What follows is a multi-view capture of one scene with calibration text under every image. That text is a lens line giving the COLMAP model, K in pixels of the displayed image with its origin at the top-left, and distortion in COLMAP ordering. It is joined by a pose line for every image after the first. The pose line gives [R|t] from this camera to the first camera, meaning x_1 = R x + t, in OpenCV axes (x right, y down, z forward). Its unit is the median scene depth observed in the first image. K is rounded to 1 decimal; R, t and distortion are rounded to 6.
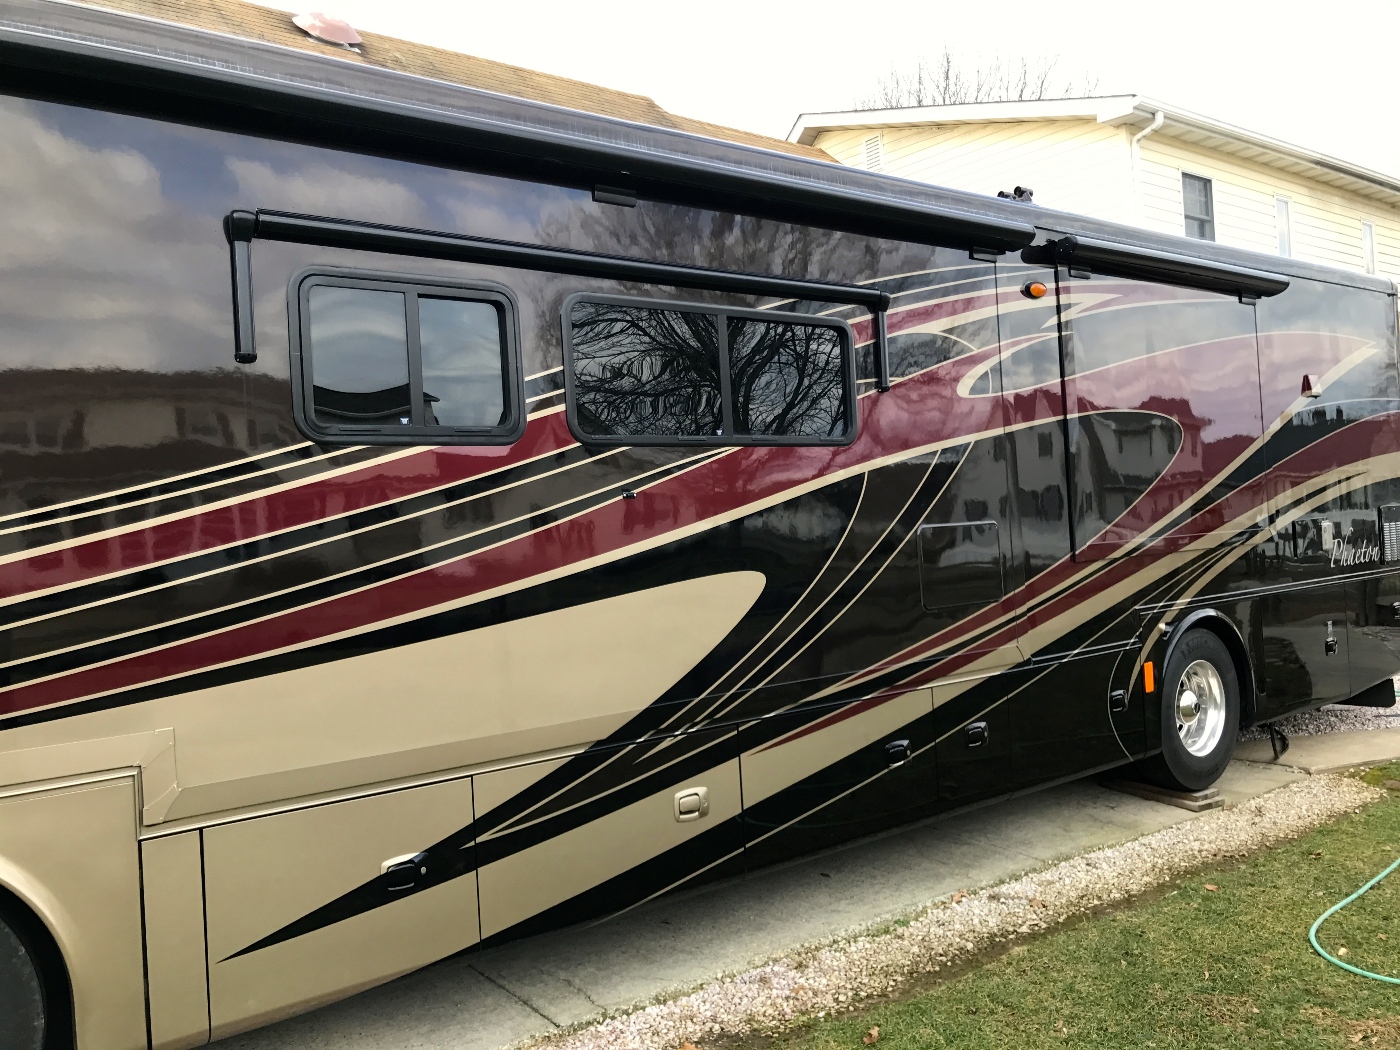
lens RADIAL K [[1210.2, 0, 700.2], [0, 1210.2, 523.4], [0, 0, 1]] dist [-0.000044, 0.006206]
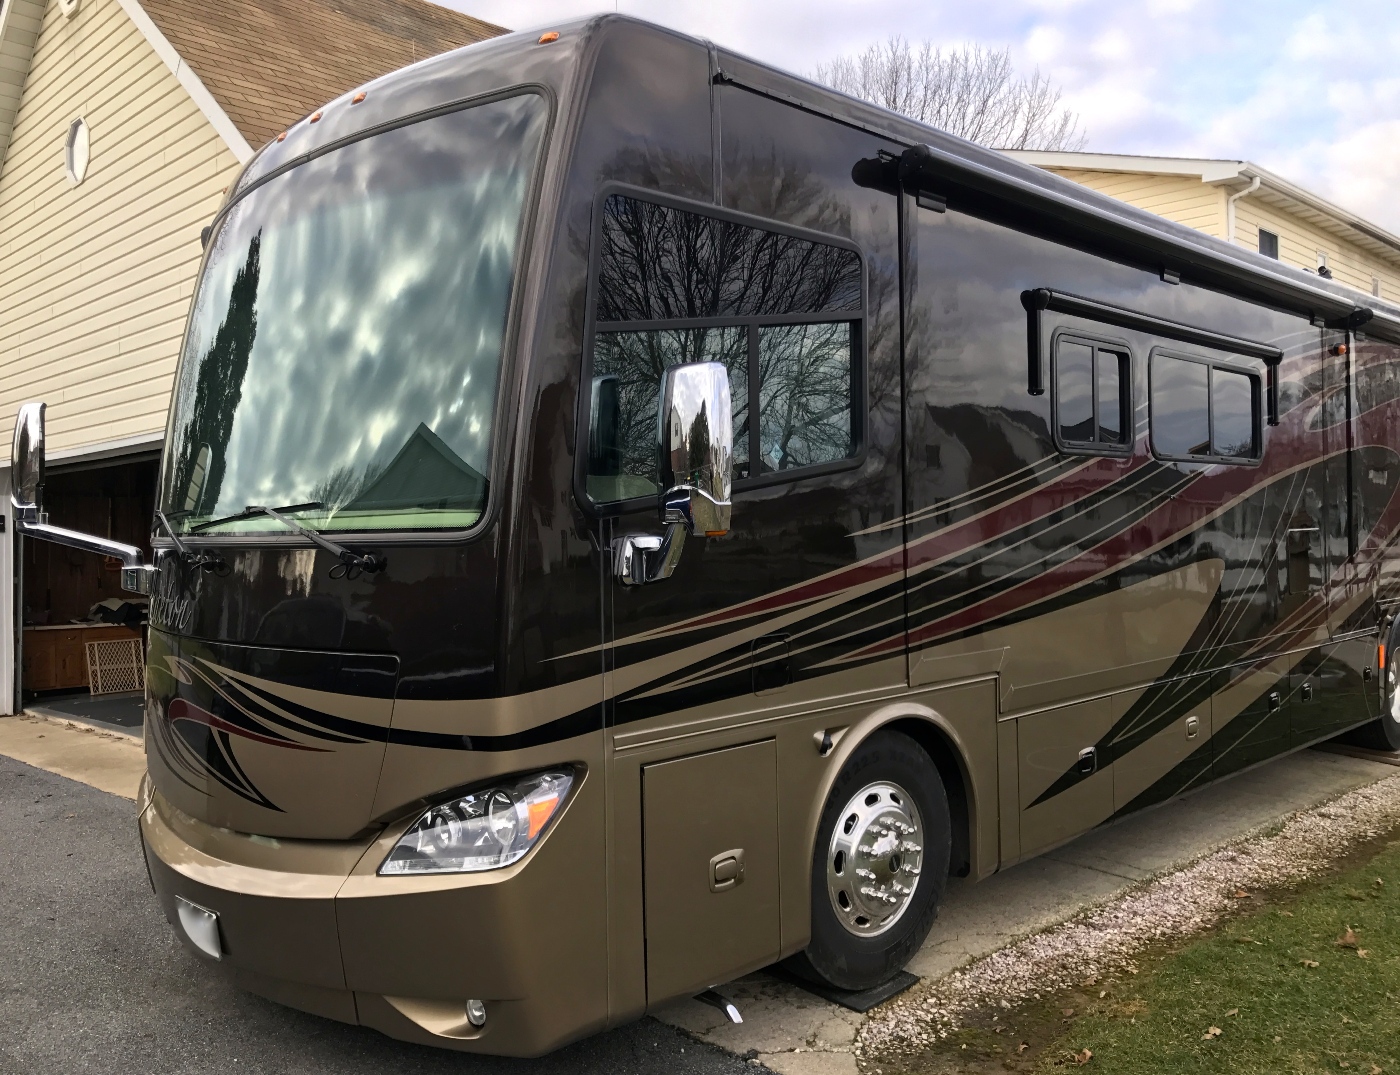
lens RADIAL K [[1225.1, 0, 699.6], [0, 1225.1, 538.5], [0, 0, 1]] dist [-0.004153, 0.000526]
pose [[0.994723, 0.041659, 0.093754, -0.526754], [-0.042961, 0.999006, 0.011915, 0.020502], [-0.093164, -0.015880, 0.995524, -0.234926]]
